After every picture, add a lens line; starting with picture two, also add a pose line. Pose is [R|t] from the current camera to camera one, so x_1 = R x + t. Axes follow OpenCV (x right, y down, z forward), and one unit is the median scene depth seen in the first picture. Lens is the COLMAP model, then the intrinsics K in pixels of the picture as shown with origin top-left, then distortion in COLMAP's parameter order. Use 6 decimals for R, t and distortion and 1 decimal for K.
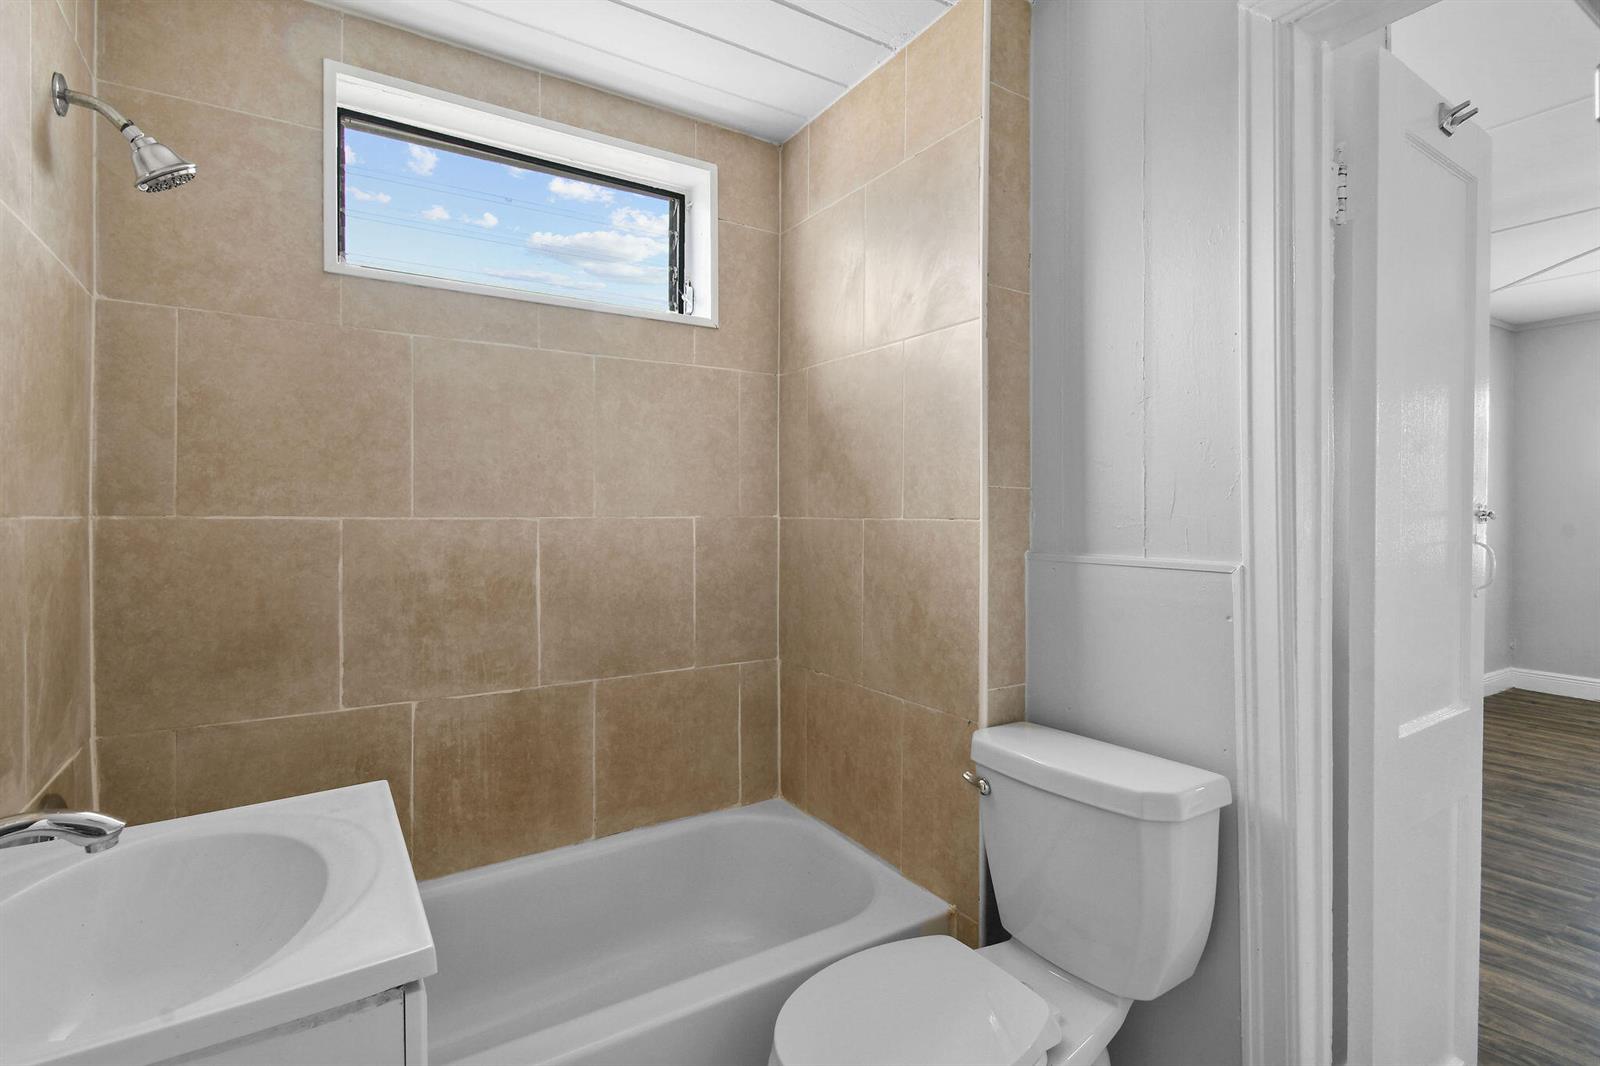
lens RADIAL K [[773.1, 0, 808.2], [0, 773.1, 520.4], [0, 0, 1]] dist [-0.000036, 0.000902]
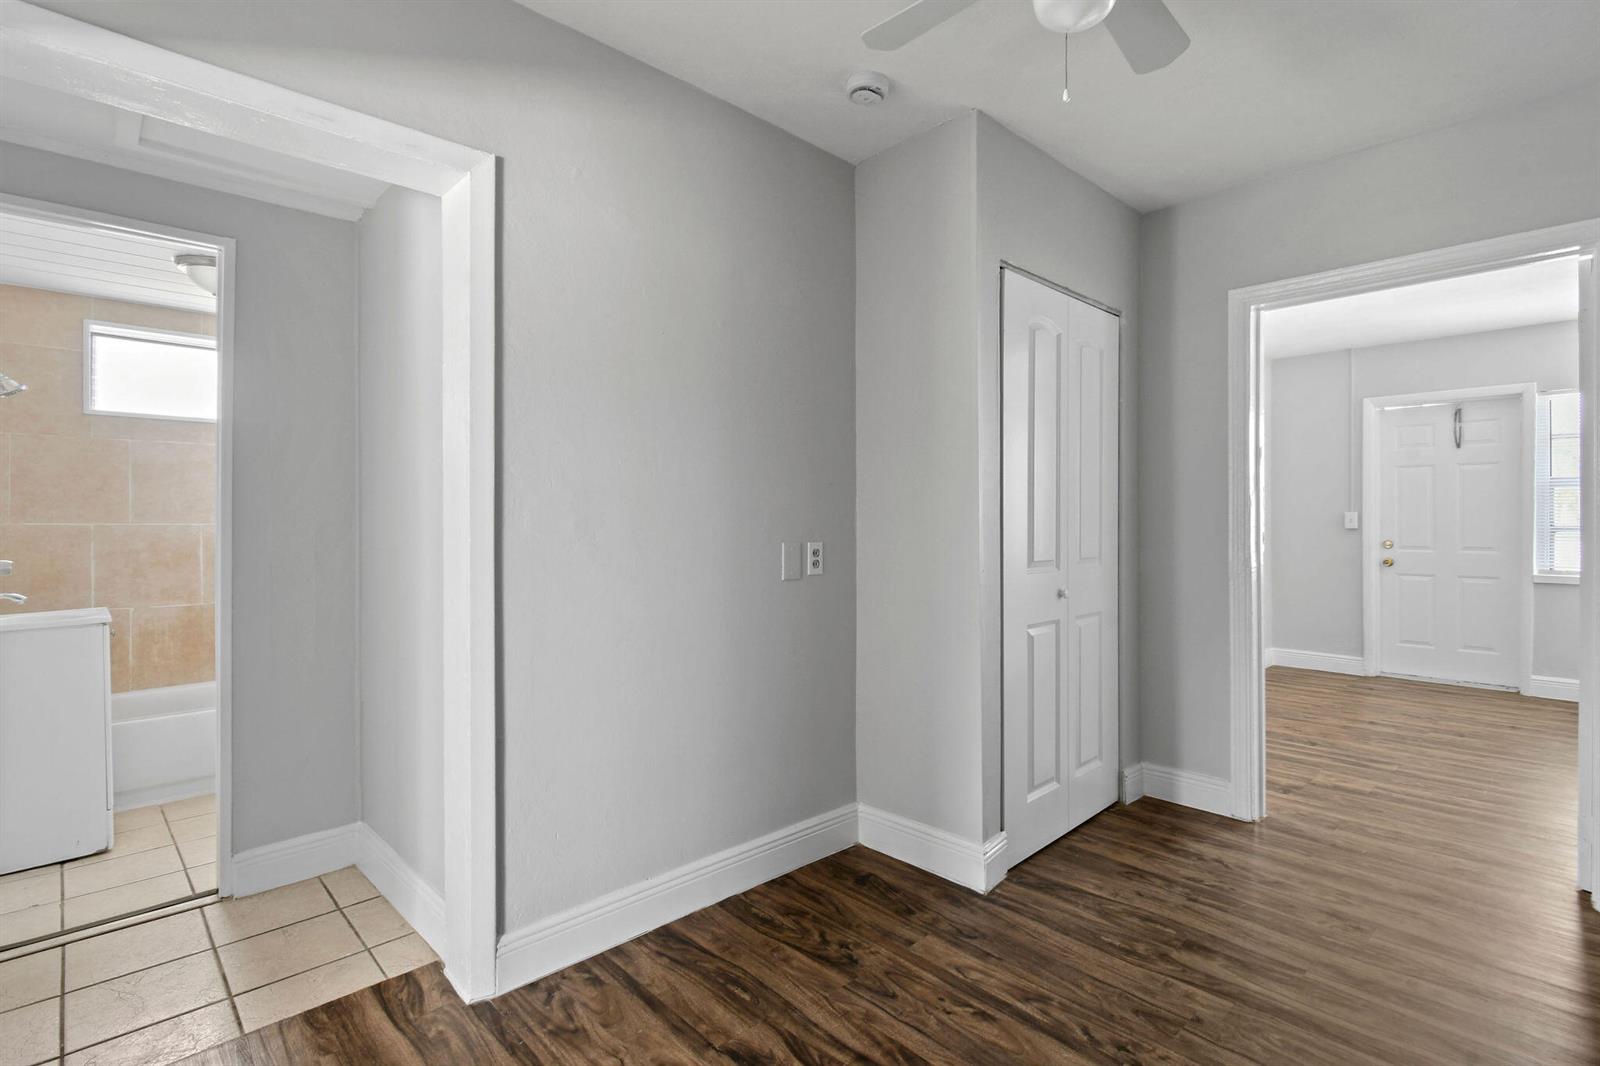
lens RADIAL K [[773.1, 0, 795.0], [0, 773.1, 522.5], [0, 0, 1]] dist [-0.000036, 0.000902]
pose [[0.983309, -0.002062, 0.181933, 0.892328], [0.002476, 0.999995, -0.002052, 0.002110], [-0.181928, 0.002468, 0.983309, -1.420724]]
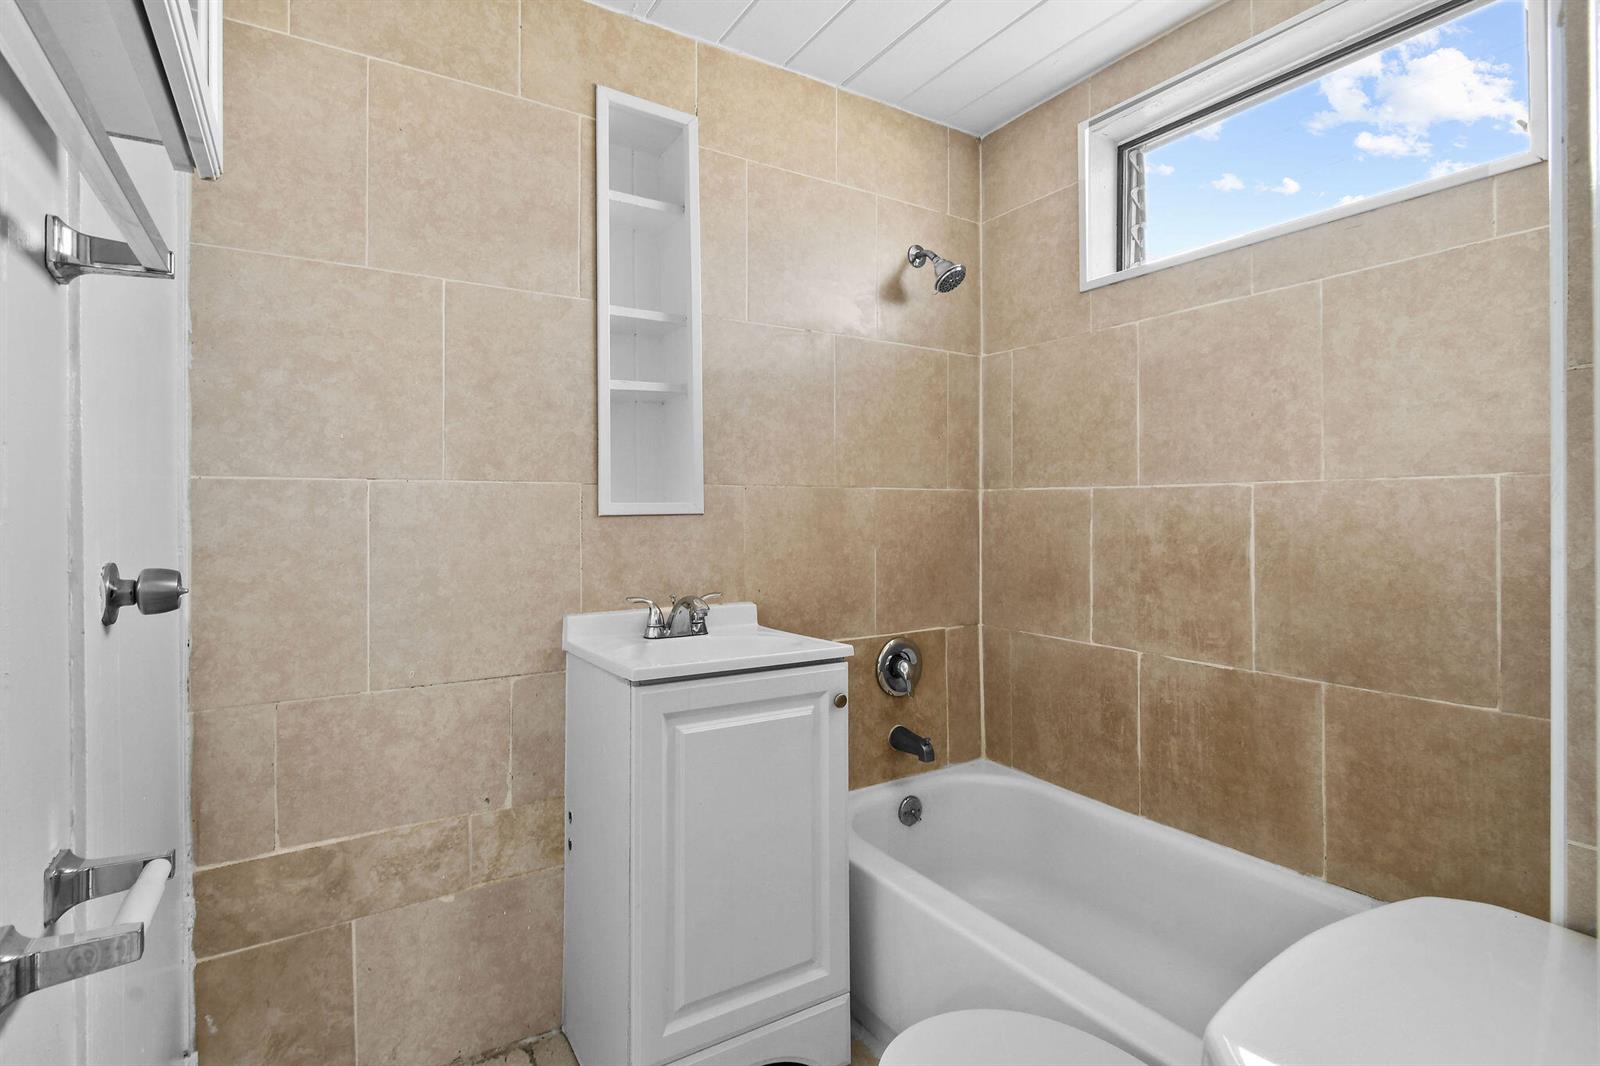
lens RADIAL K [[773.1, 0, 799.2], [0, 773.1, 499.6], [0, 0, 1]] dist [-0.000036, 0.000902]
pose [[-0.006475, -0.009479, -0.999934, 0.576256], [0.000938, 0.999955, -0.009485, 0.025021], [0.999979, -0.001000, -0.006466, 0.496920]]
